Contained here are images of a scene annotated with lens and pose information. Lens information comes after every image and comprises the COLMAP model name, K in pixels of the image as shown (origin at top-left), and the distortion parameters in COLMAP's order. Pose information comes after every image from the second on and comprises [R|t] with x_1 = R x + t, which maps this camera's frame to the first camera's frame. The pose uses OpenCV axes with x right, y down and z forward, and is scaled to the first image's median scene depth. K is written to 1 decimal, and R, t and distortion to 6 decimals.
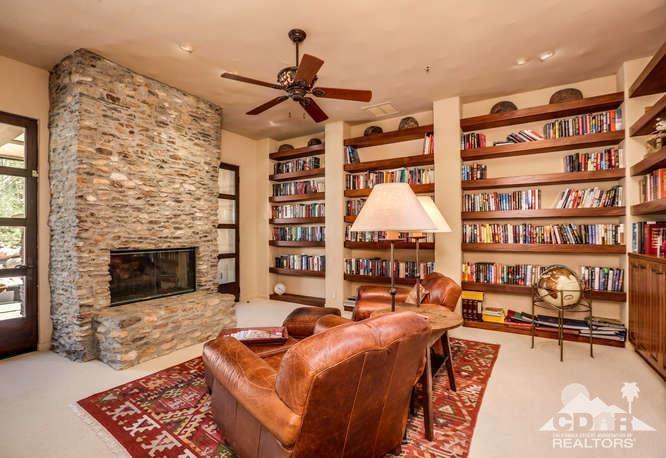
lens RADIAL K [[310.8, 0, 333.0], [0, 310.8, 231.9], [0, 0, 1]] dist [-0.000125, 0.000026]
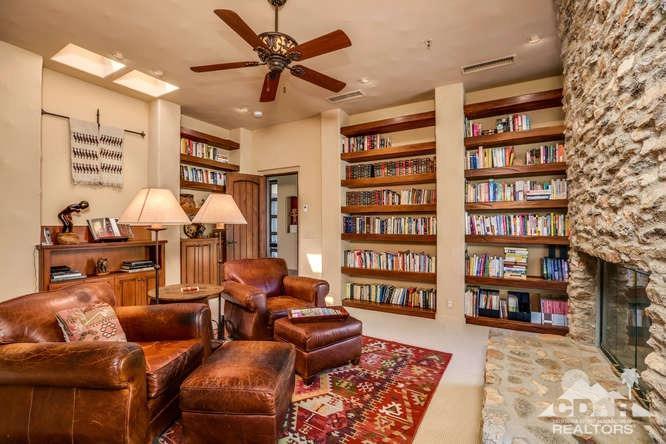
lens RADIAL K [[299.9, 0, 333.1], [0, 299.9, 223.8], [0, 0, 1]] dist [-0.014248, 0.003397]
pose [[-0.999421, 0.010212, -0.032456, -0.280953], [0.010535, 0.999896, -0.009803, 0.015939], [0.032353, -0.010140, -0.999425, 2.087840]]
